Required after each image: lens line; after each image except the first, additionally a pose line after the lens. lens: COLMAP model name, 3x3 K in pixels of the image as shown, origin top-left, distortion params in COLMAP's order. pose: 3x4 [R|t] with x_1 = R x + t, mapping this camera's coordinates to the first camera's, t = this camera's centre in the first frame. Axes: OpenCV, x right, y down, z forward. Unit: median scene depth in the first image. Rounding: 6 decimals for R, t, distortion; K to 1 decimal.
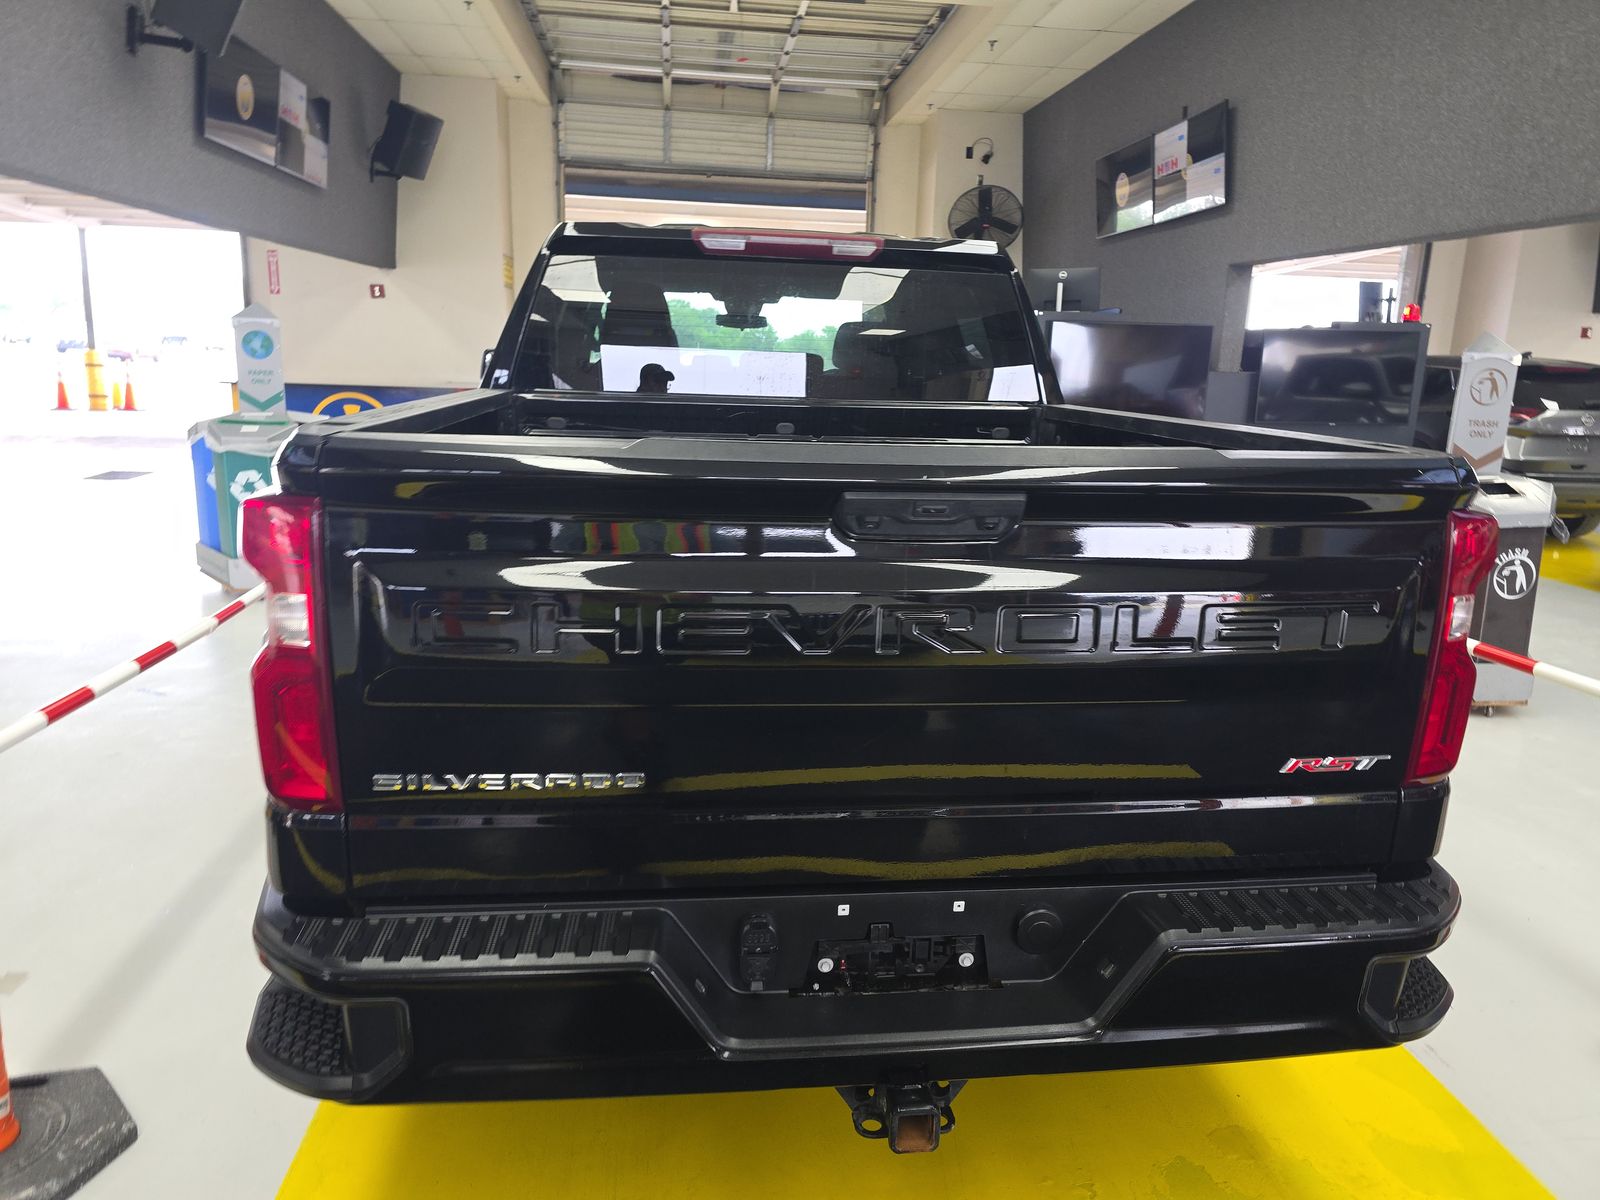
lens RADIAL K [[1083.5, 0, 800.0], [0, 1083.5, 600.0], [0, 0, 1]] dist [0.037226, -0.043567]
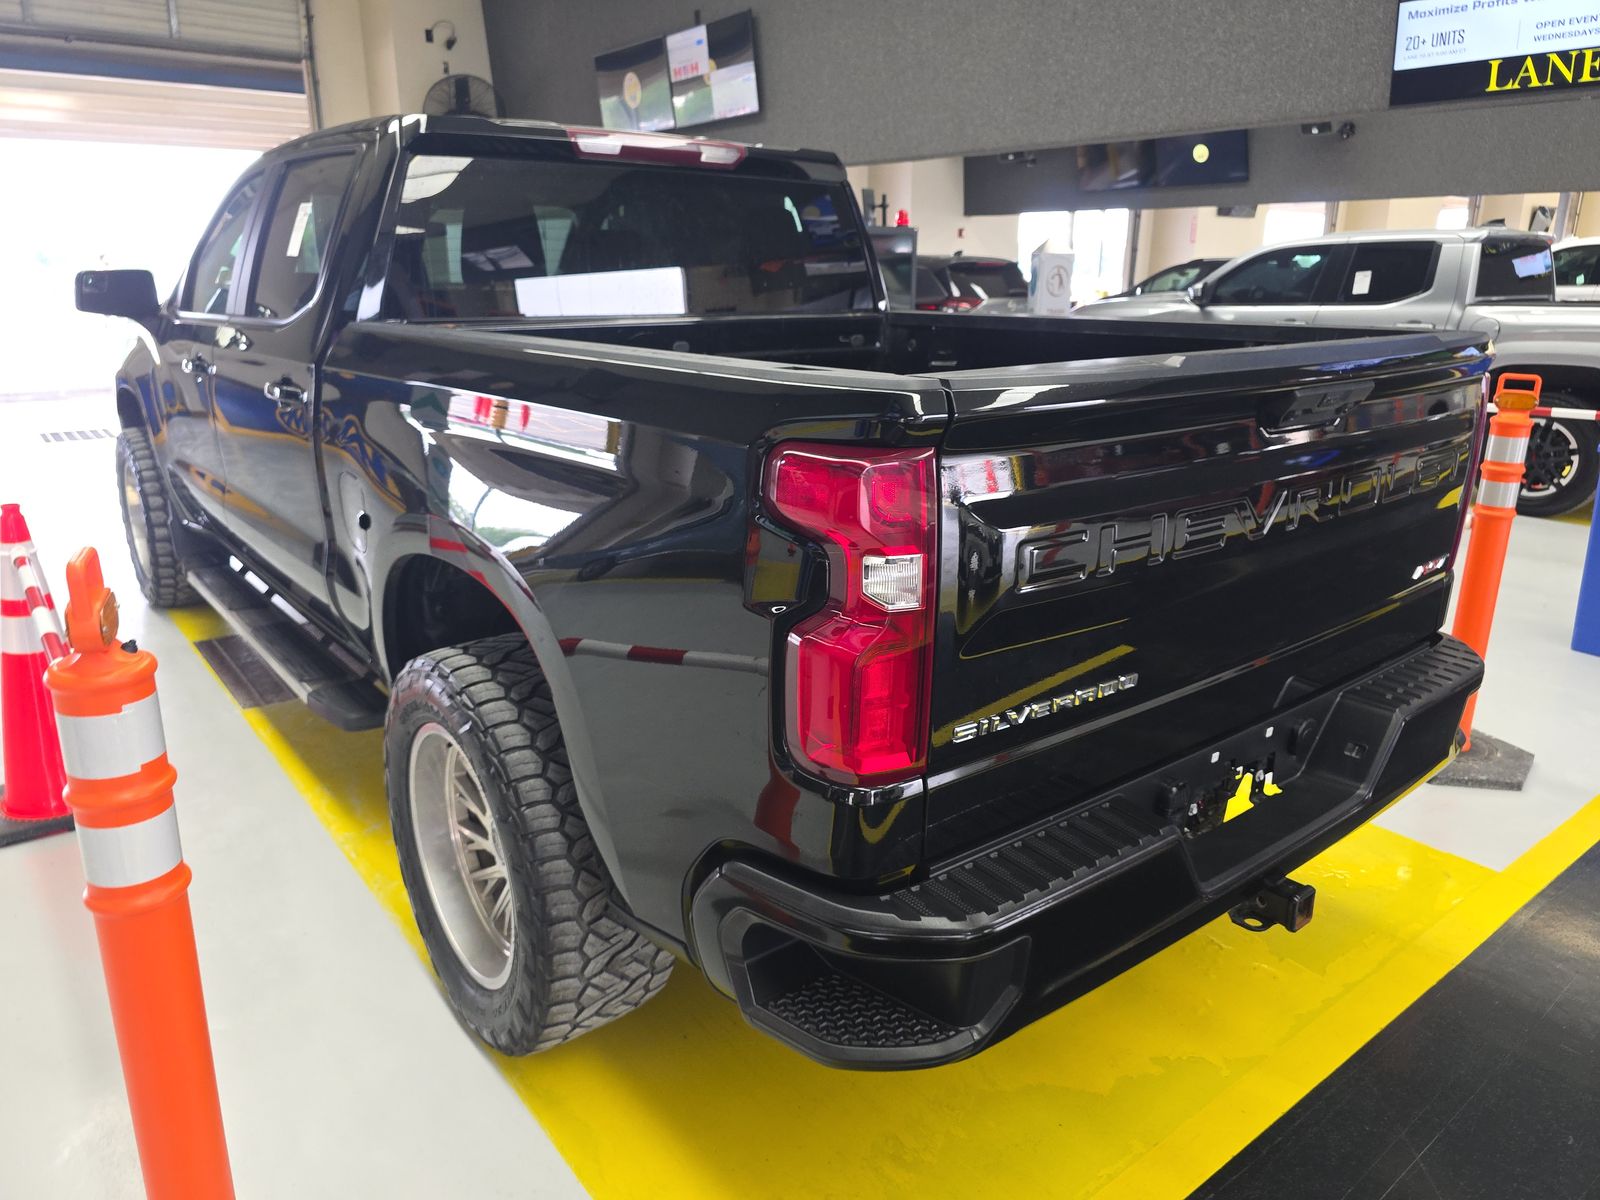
lens RADIAL K [[1083.5, 0, 800.0], [0, 1083.5, 600.0], [0, 0, 1]] dist [0.037226, -0.043567]
pose [[0.856299, -0.172686, 0.486756, -0.175979], [0.131112, 0.984256, 0.118532, -0.015555], [-0.499561, -0.037679, 0.865459, 0.043271]]
